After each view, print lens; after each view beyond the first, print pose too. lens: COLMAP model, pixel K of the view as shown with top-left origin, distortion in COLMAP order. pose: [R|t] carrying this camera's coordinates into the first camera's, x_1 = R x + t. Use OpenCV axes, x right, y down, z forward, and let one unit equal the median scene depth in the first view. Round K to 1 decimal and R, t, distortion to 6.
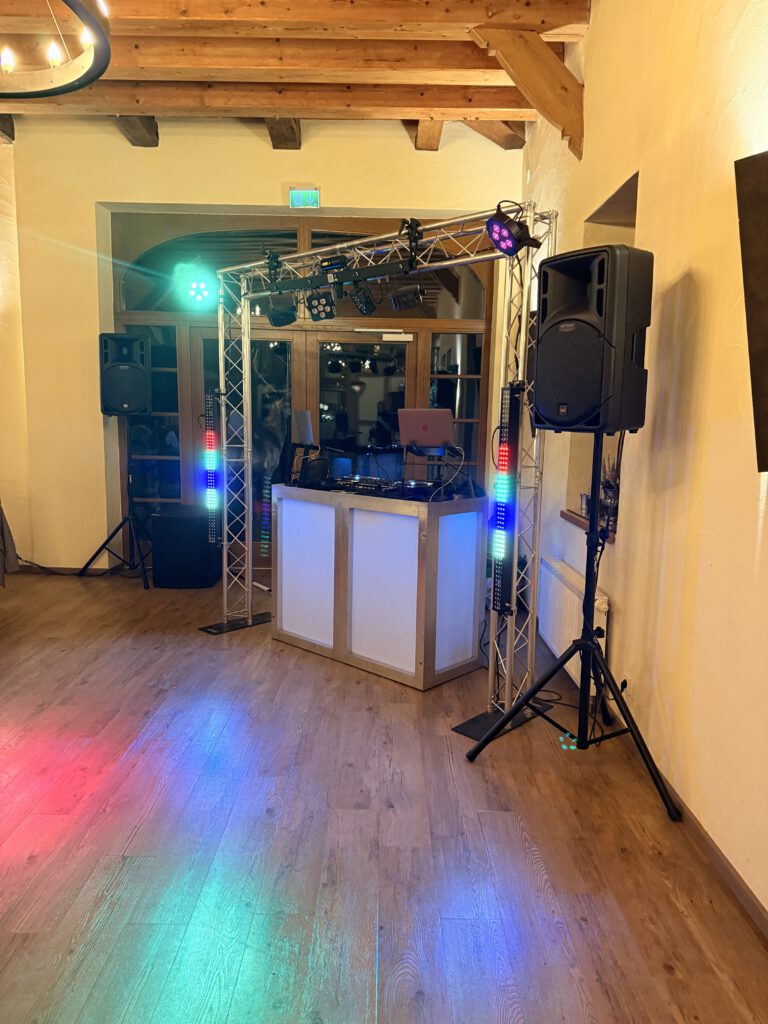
lens RADIAL K [[716.5, 0, 384.0], [0, 716.5, 512.0], [0, 0, 1]] dist [0.070950, -0.126999]
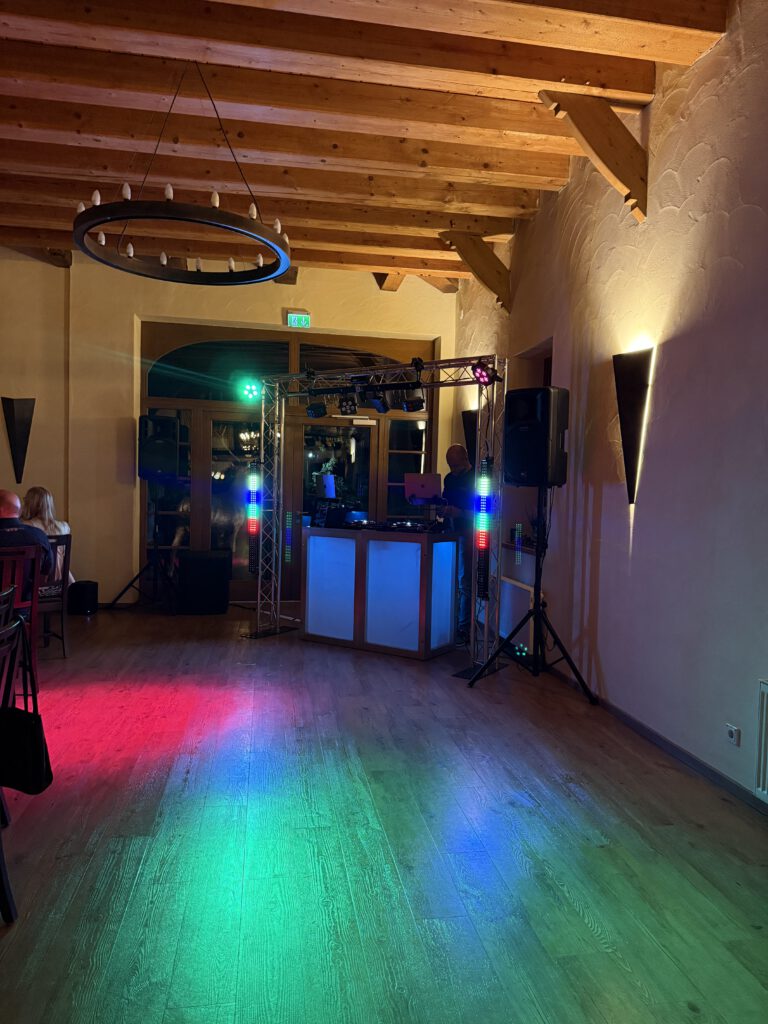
lens RADIAL K [[716.5, 0, 384.0], [0, 716.5, 512.0], [0, 0, 1]] dist [0.070950, -0.126999]
pose [[0.986957, -0.000872, 0.160983, -0.239525], [0.016617, 0.995196, -0.096485, 0.075073], [-0.160126, 0.097902, 0.982230, -0.433286]]
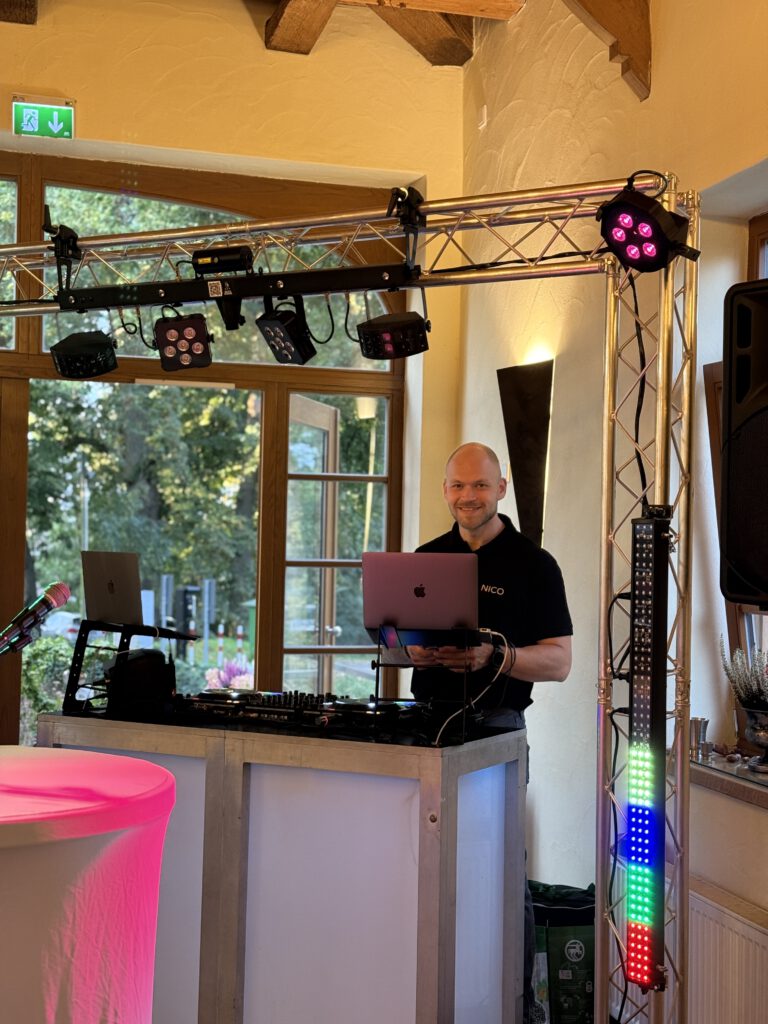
lens RADIAL K [[1435.1, 0, 382.4], [0, 1435.1, 495.1], [0, 0, 1]] dist [0.119644, -0.043257]
pose [[0.967124, 0.011489, 0.254045, -0.191220], [0.029968, 0.986870, -0.158714, -0.024602], [-0.252533, 0.161109, 0.954081, 0.053716]]
